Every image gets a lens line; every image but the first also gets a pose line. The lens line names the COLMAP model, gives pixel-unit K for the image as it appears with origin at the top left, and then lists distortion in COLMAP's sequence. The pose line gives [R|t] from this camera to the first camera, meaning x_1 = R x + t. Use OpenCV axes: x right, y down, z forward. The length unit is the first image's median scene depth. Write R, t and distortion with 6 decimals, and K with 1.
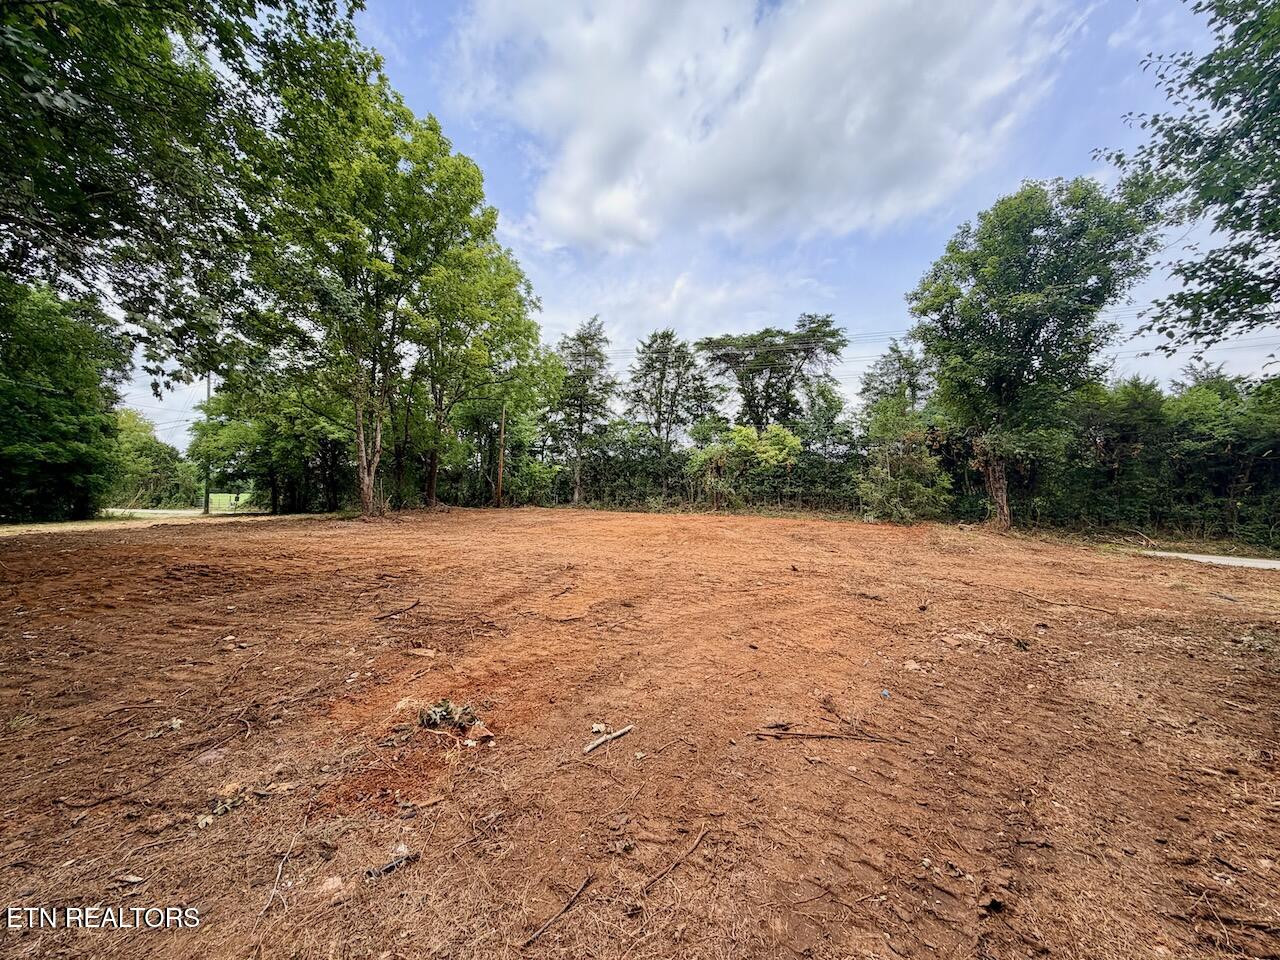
lens RADIAL K [[508.7, 0, 637.9], [0, 508.7, 482.8], [0, 0, 1]] dist [-0.001395, -0.000619]
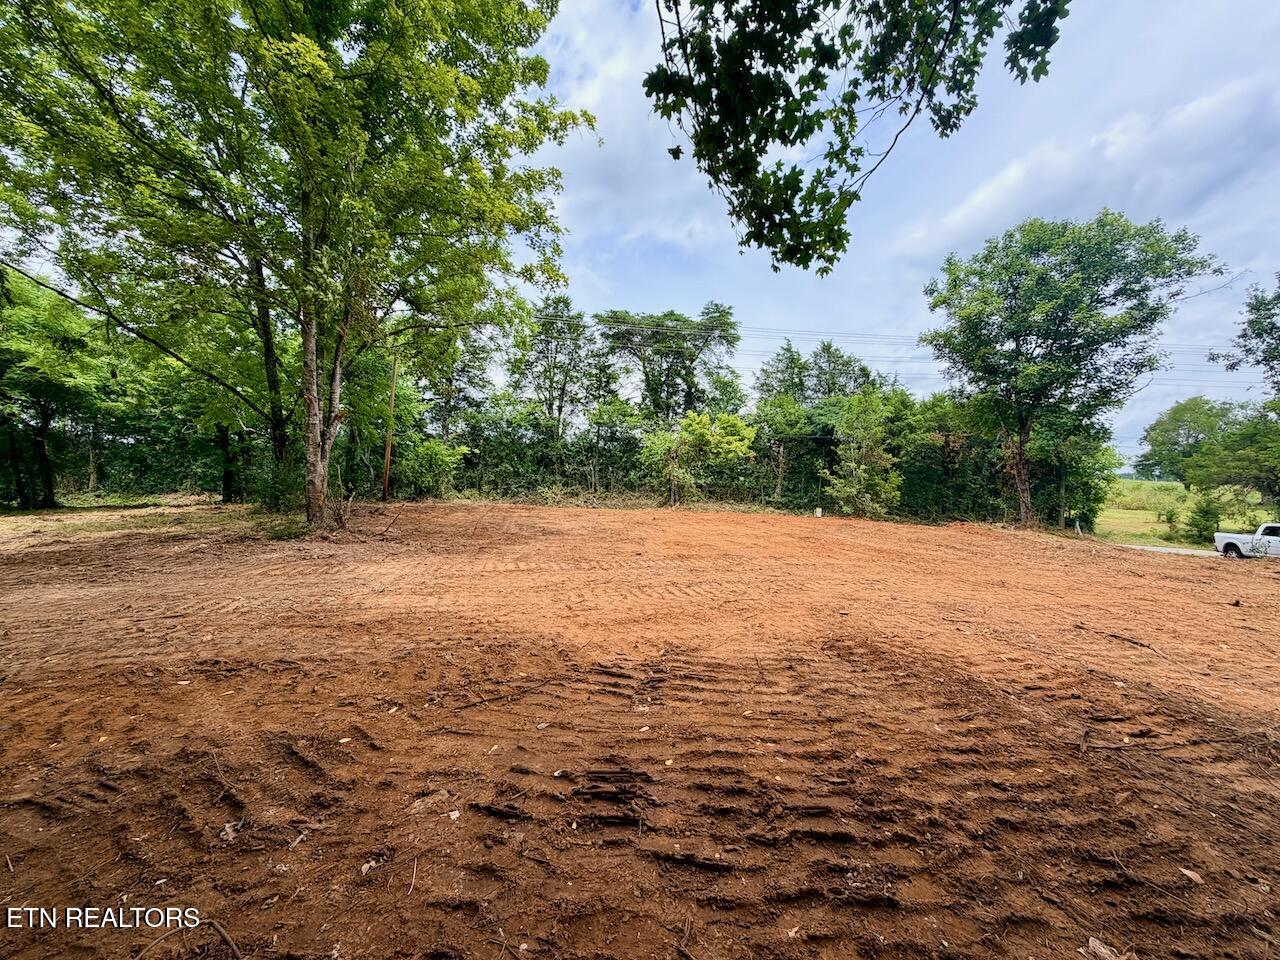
lens RADIAL K [[508.7, 0, 641.0], [0, 508.7, 477.1], [0, 0, 1]] dist [-0.001395, -0.000619]
pose [[0.907970, 0.016499, 0.418709, -0.190900], [-0.025491, 0.999549, 0.015890, -0.005109], [-0.418258, -0.025101, 0.907981, 0.146814]]
